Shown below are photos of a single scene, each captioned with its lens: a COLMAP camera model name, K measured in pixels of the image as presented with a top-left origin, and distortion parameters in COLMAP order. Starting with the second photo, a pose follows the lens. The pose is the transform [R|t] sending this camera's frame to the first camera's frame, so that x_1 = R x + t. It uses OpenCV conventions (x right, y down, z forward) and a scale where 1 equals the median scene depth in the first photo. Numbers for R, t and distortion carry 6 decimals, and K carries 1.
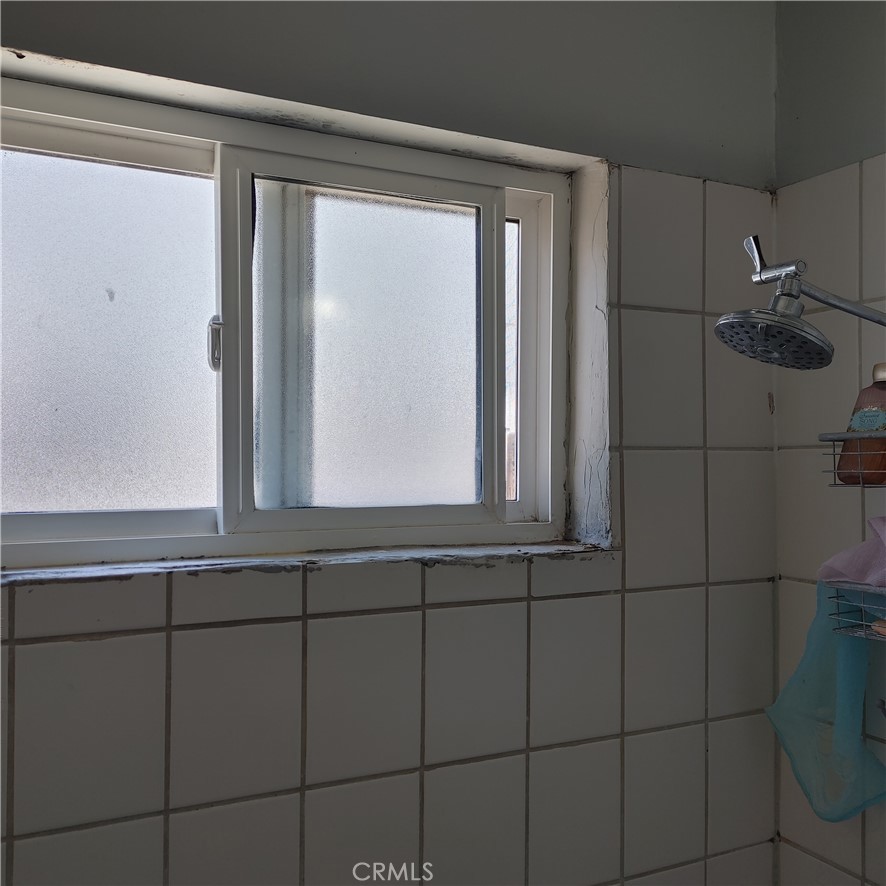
lens RADIAL K [[904.3, 0, 443.8], [0, 904.3, 443.7], [0, 0, 1]] dist [0.037396, 0.000000]
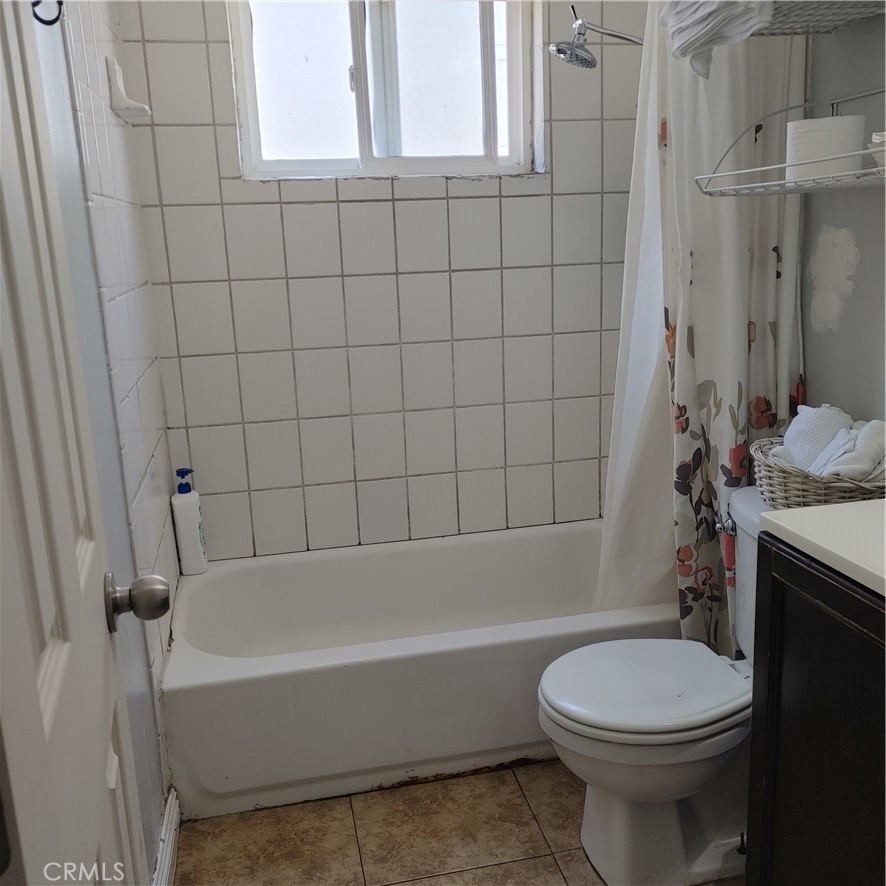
lens RADIAL K [[904.3, 0, 443.9], [0, 904.3, 443.2], [0, 0, 1]] dist [0.037396, 0.000000]
pose [[0.971031, 0.015976, -0.238418, 0.484845], [0.042577, 0.970229, 0.238419, 0.220029], [0.235129, -0.241663, 0.941442, -1.192216]]
